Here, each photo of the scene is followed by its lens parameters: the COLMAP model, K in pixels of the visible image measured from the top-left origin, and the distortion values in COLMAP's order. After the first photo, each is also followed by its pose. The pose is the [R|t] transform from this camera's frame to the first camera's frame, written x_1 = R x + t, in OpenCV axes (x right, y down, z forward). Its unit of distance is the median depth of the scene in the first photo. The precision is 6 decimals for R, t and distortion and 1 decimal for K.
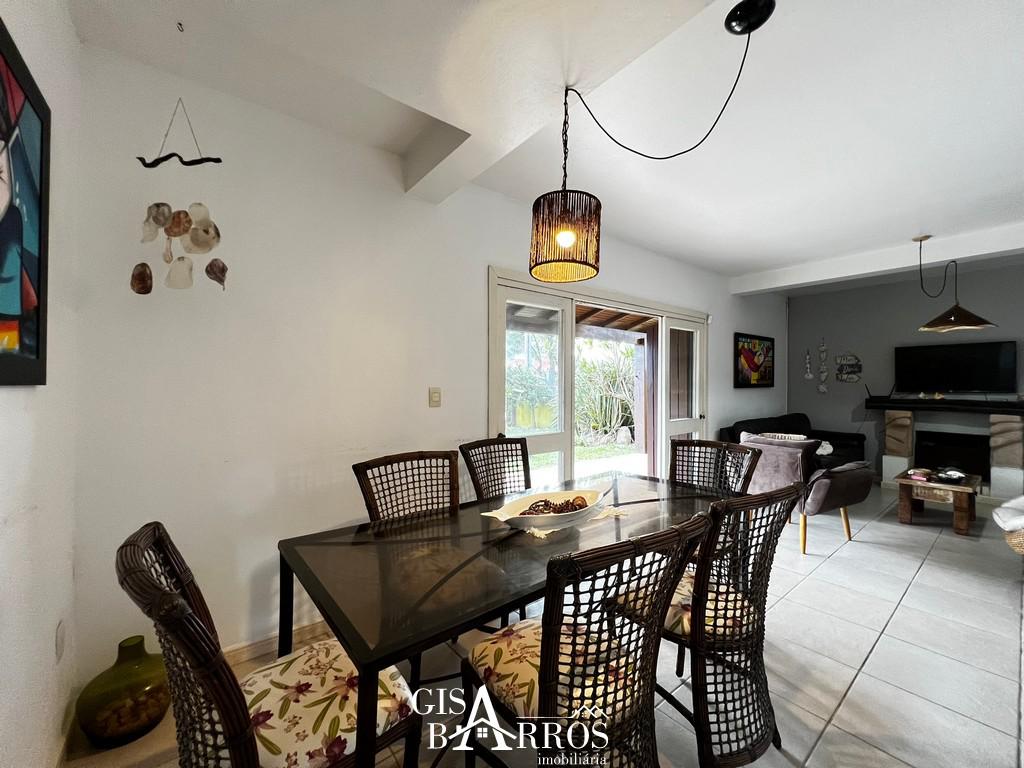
lens RADIAL K [[406.7, 0, 515.1], [0, 406.7, 383.0], [0, 0, 1]] dist [0.002160, 0.000298]
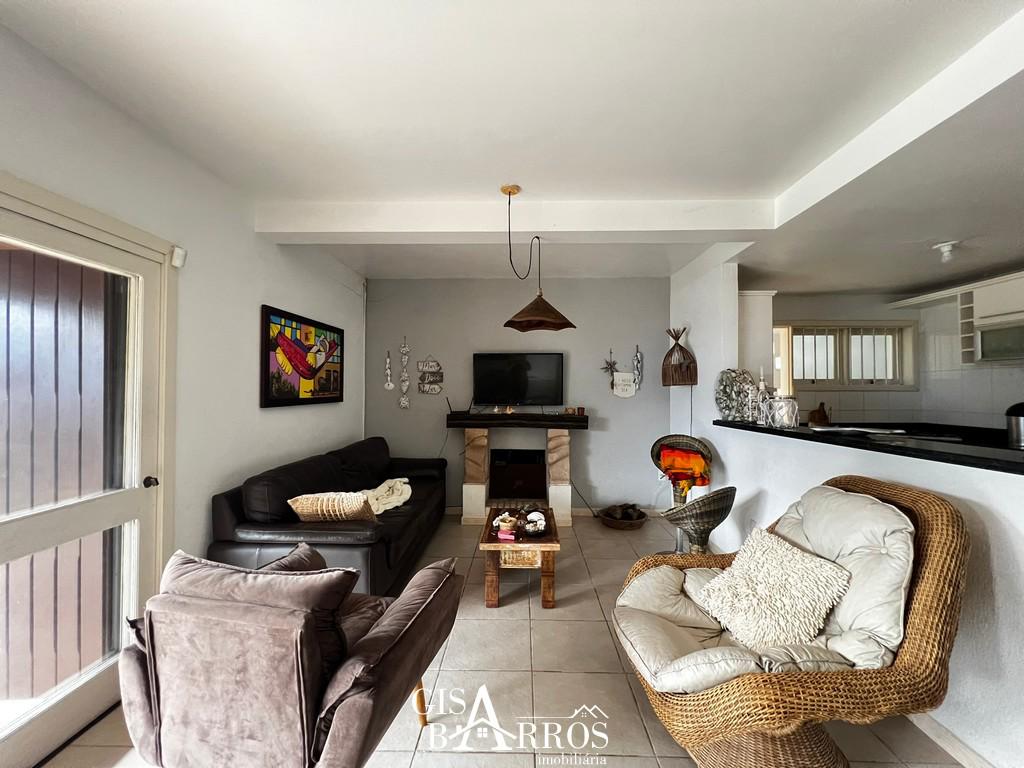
lens RADIAL K [[406.7, 0, 513.5], [0, 406.7, 385.6], [0, 0, 1]] dist [0.002160, 0.000298]
pose [[0.639621, 0.008105, 0.768648, 0.341590], [-0.000572, 0.999949, -0.010068, -0.011868], [-0.768690, 0.006000, 0.639593, 0.402199]]
